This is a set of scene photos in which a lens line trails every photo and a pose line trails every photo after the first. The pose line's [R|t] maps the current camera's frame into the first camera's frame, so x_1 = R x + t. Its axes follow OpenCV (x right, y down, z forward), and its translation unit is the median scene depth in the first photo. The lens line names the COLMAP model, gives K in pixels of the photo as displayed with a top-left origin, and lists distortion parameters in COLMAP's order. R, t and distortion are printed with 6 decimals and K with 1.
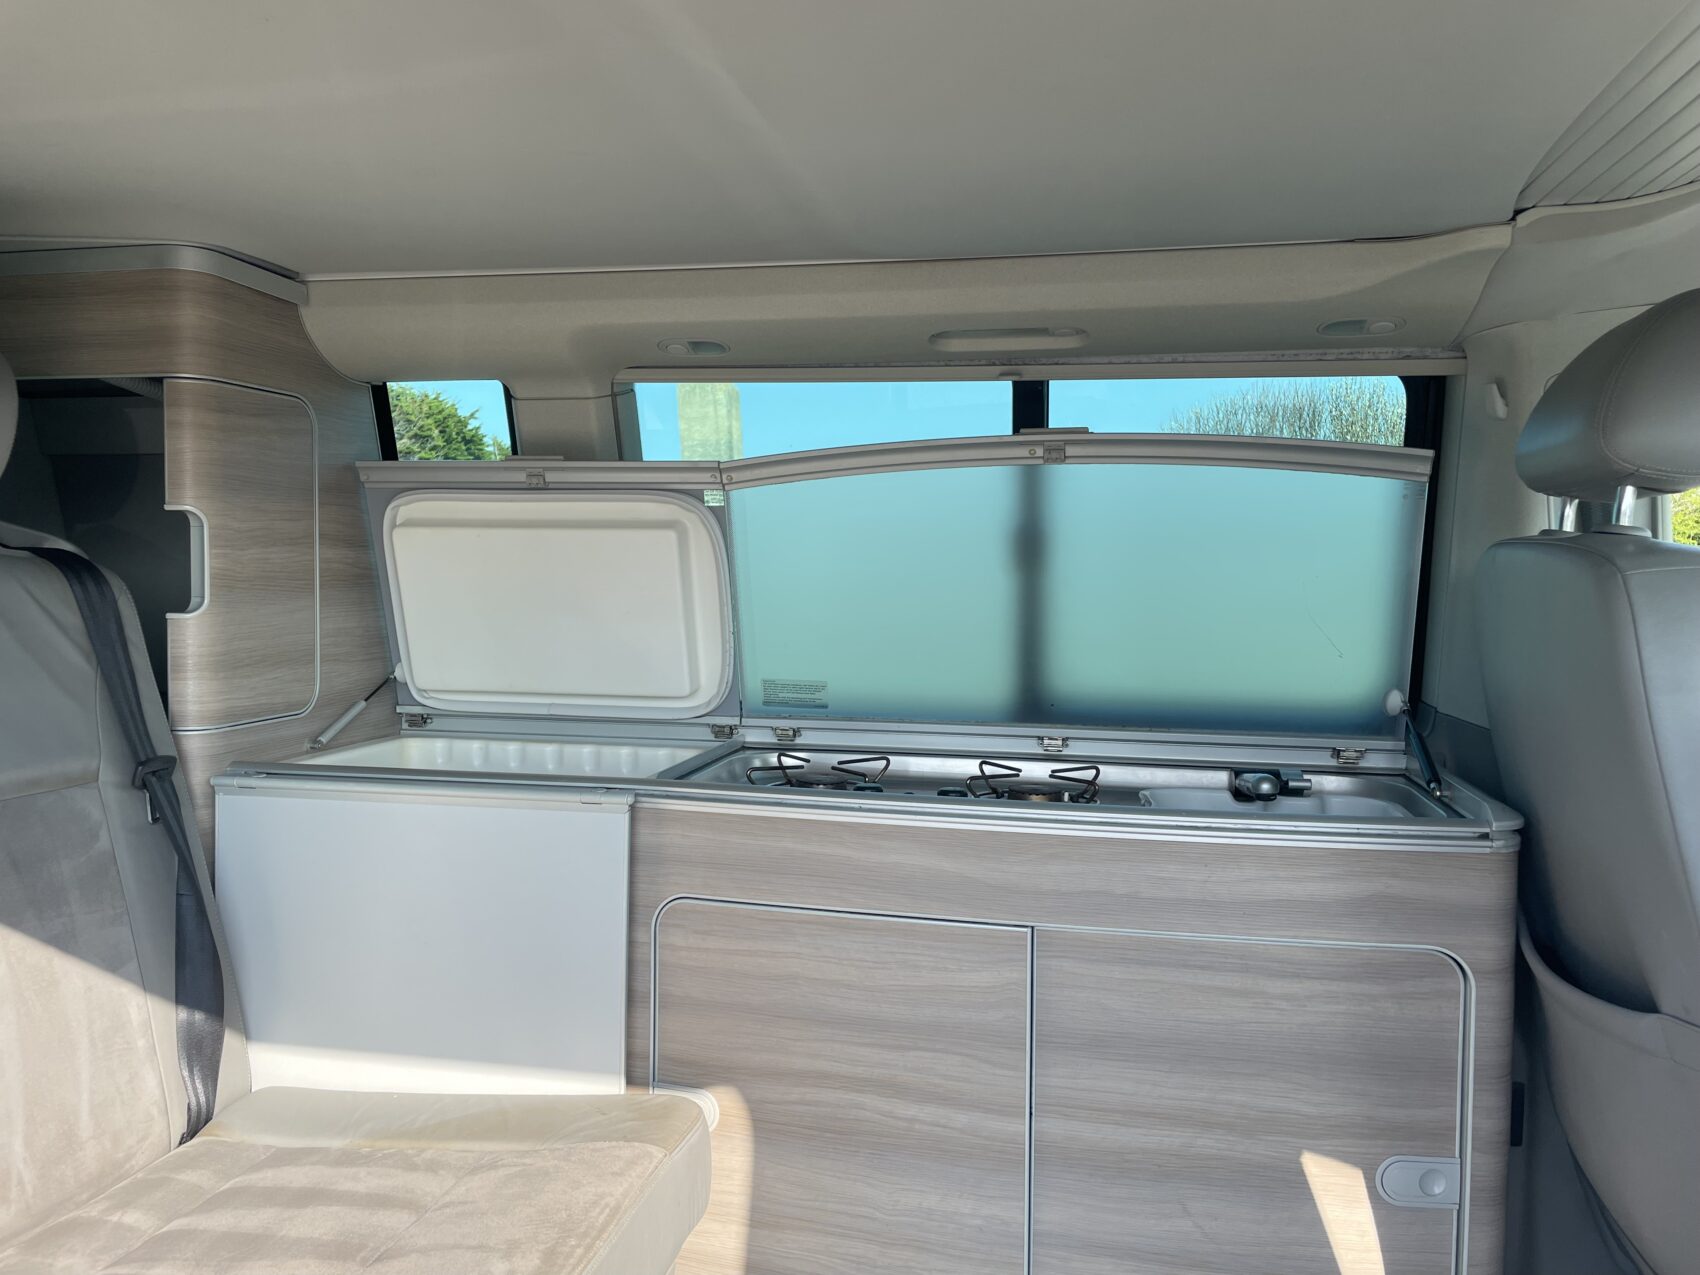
lens RADIAL K [[1293.2, 0, 856.7], [0, 1293.2, 632.4], [0, 0, 1]] dist [0.089799, -0.110592]
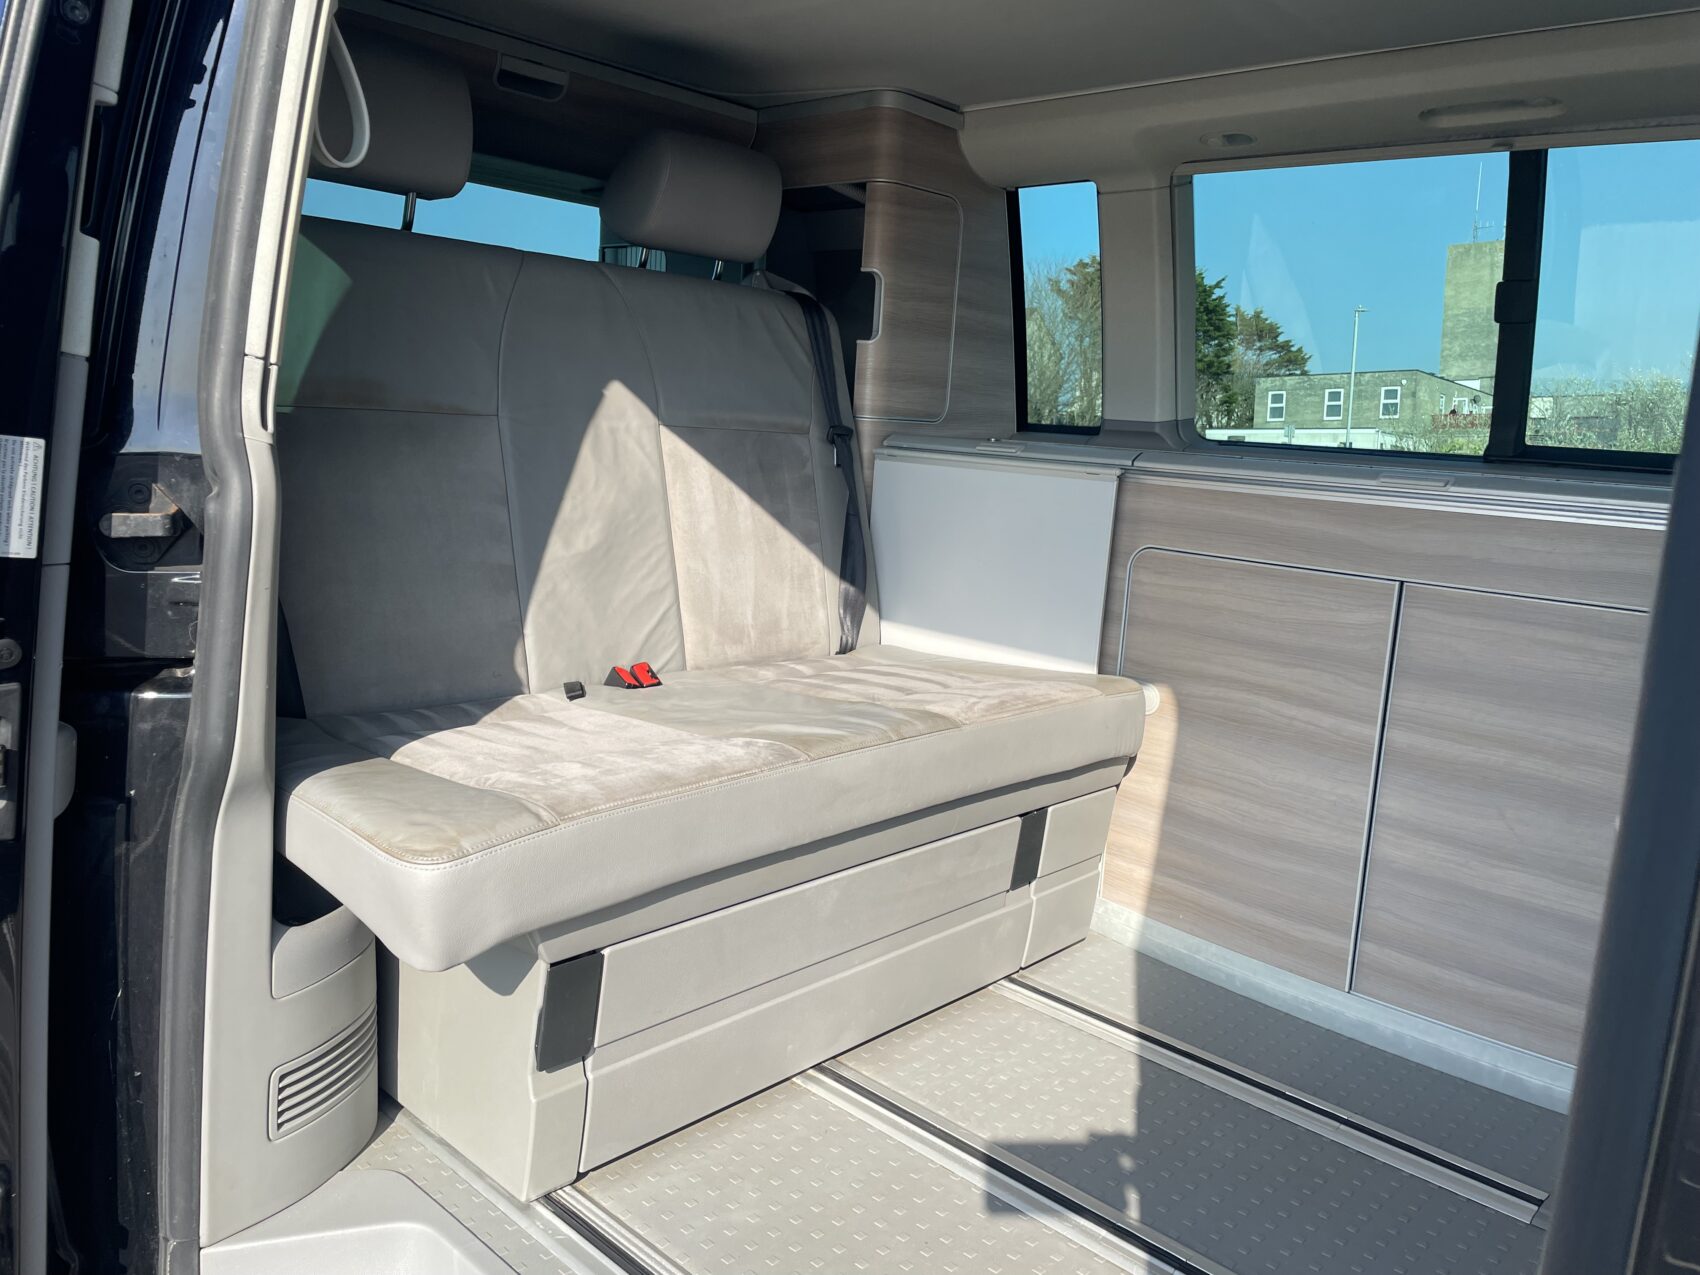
lens RADIAL K [[1293.2, 0, 856.7], [0, 1293.2, 632.4], [0, 0, 1]] dist [0.089799, -0.110592]
pose [[0.856272, 0.127512, -0.500539, 0.310910], [-0.077854, 0.989840, 0.118977, 0.155261], [0.510624, -0.062907, 0.857500, -0.369019]]
